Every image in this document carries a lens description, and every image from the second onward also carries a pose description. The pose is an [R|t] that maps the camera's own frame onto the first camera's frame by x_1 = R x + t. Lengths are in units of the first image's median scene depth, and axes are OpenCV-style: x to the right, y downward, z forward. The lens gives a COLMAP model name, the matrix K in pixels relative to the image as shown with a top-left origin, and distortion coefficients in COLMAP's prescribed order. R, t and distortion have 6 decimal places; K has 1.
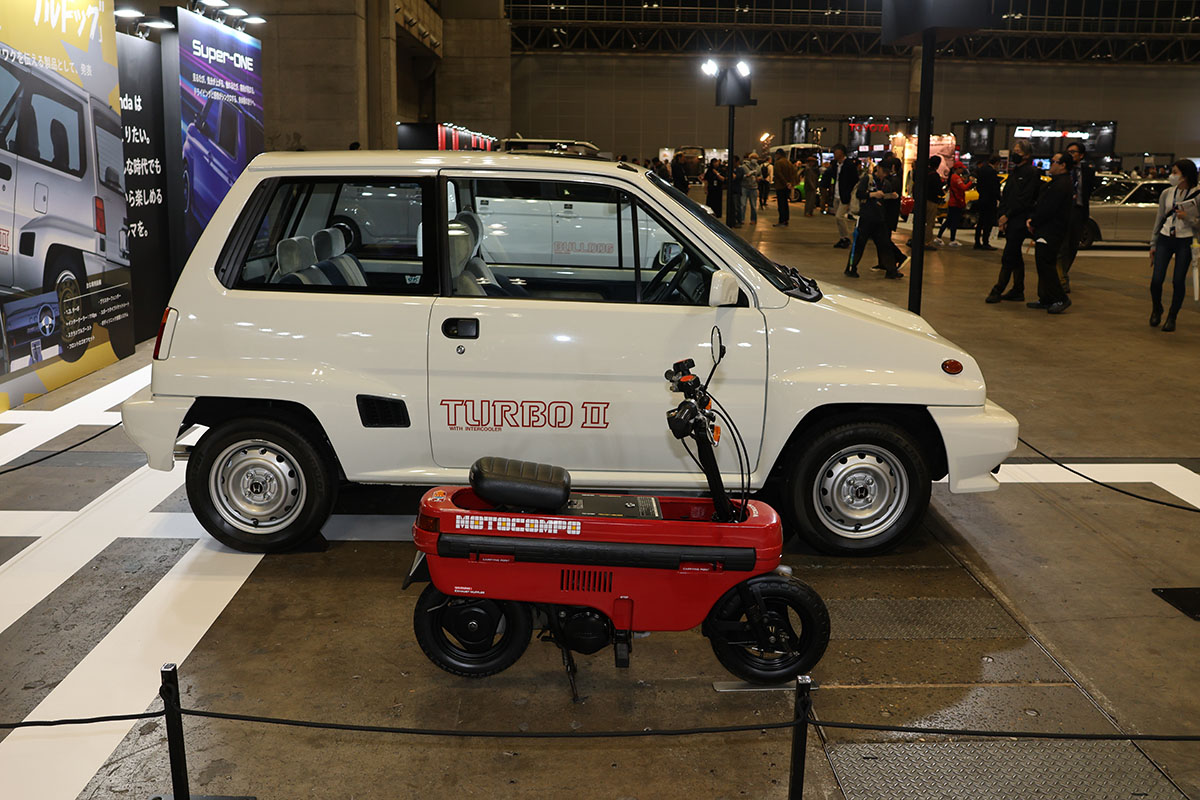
lens RADIAL K [[1027.5, 0, 567.3], [0, 1027.5, 400.6], [0, 0, 1]] dist [-0.162318, 0.198254]
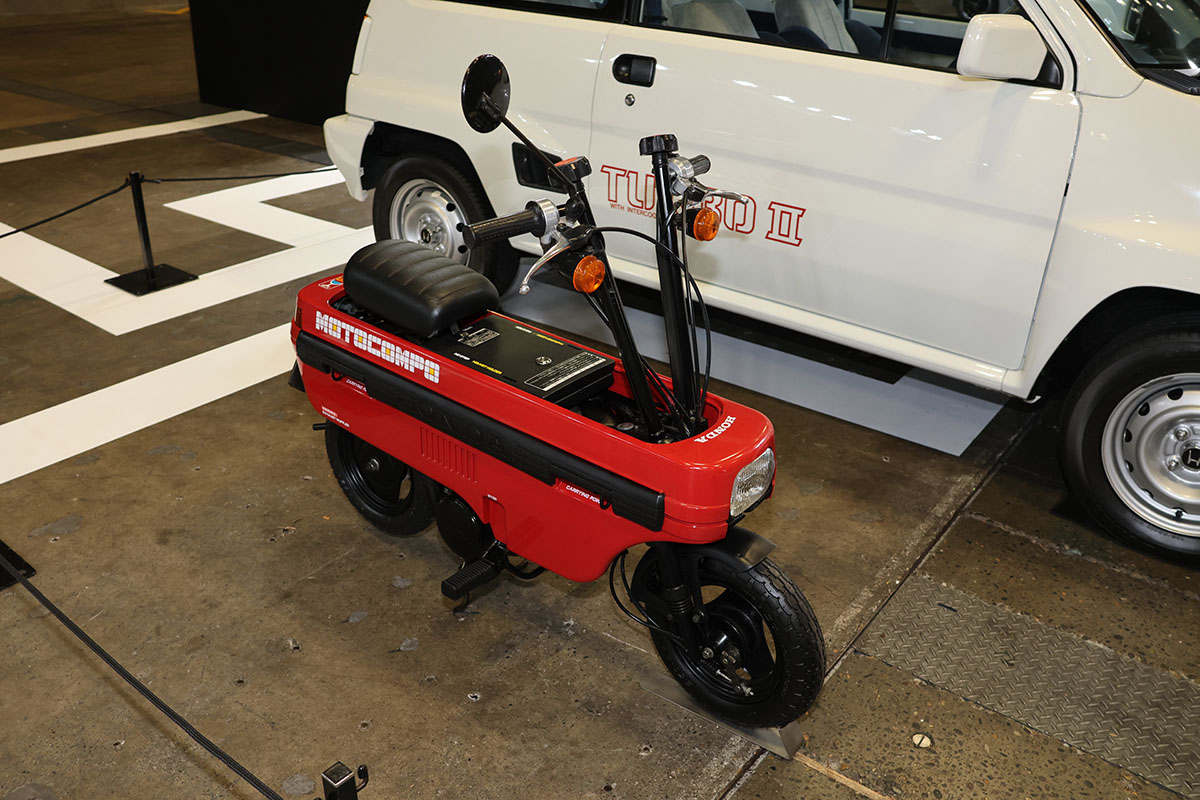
lens RADIAL K [[995.5, 0, 600.0], [0, 995.5, 400.0], [0, 0, 1]] dist [-0.139892, 0.085908]
pose [[0.794453, 0.281329, -0.538237, 0.311189], [-0.154018, 0.950596, 0.269529, -0.031587], [0.587472, -0.131230, 0.798533, 0.401430]]
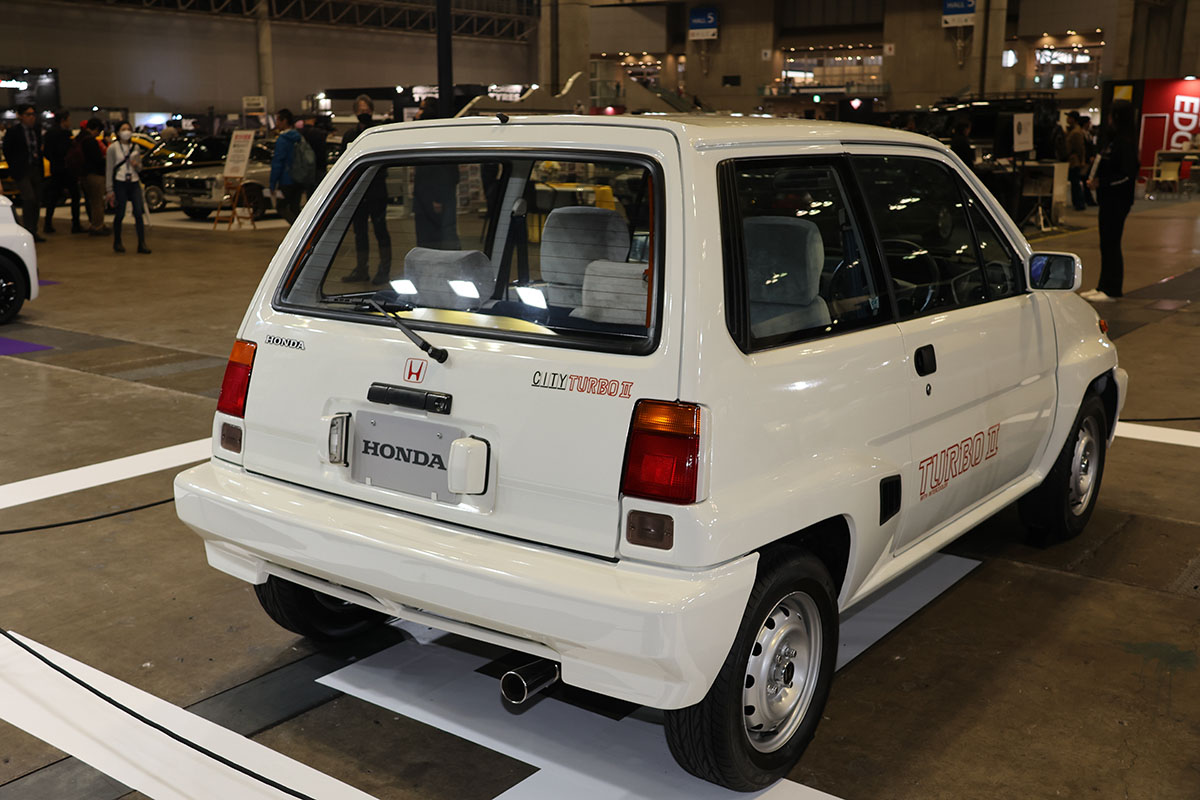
lens RADIAL K [[1256.9, 0, 531.3], [0, 1256.9, 402.8], [0, 0, 1]] dist [0.007654, 0.023968]
pose [[0.629076, -0.175186, 0.757346, -0.965616], [0.184915, 0.980032, 0.073101, -0.158284], [-0.755030, 0.094059, 0.648909, 0.624073]]
